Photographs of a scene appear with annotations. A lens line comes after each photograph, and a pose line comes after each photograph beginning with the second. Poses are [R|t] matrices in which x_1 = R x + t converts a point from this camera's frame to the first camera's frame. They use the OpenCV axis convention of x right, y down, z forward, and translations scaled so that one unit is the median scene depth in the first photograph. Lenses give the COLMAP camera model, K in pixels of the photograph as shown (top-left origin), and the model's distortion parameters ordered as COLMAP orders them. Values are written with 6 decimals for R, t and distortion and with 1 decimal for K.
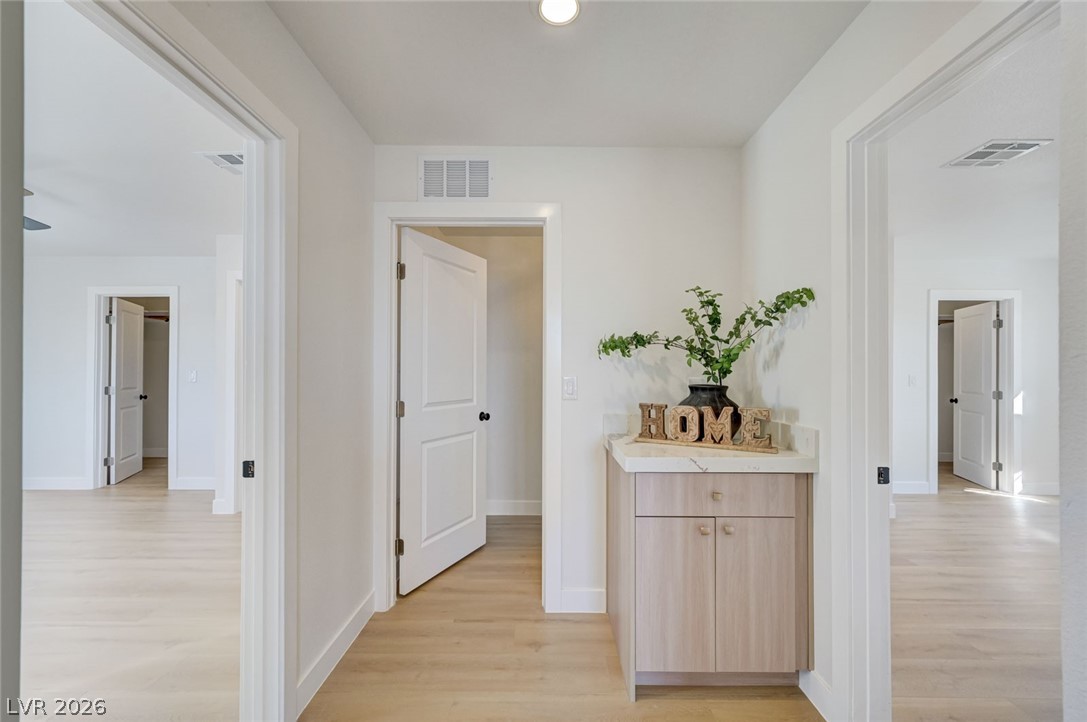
lens RADIAL K [[432.8, 0, 542.7], [0, 432.8, 365.4], [0, 0, 1]] dist [-0.000149, 0.000114]
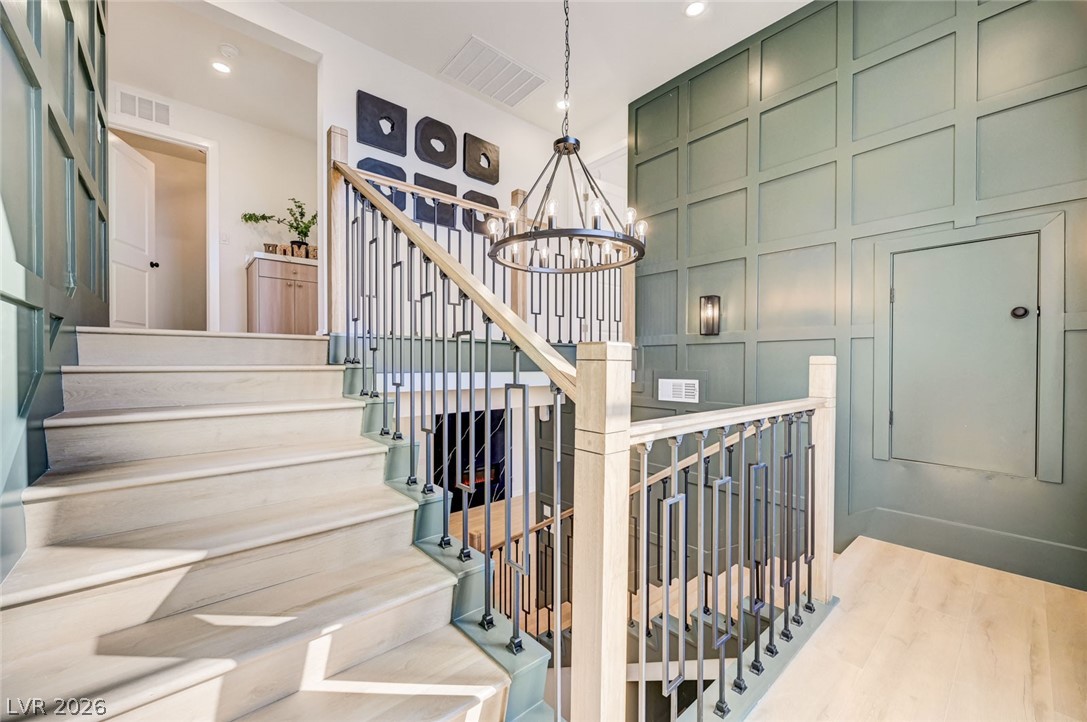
lens RADIAL K [[432.8, 0, 542.7], [0, 432.8, 365.4], [0, 0, 1]] dist [-0.000149, 0.000114]
pose [[0.748790, -0.005588, 0.662784, -0.176296], [-0.001223, 0.999951, 0.009812, 0.668022], [-0.662806, -0.008158, 0.748747, -1.571270]]
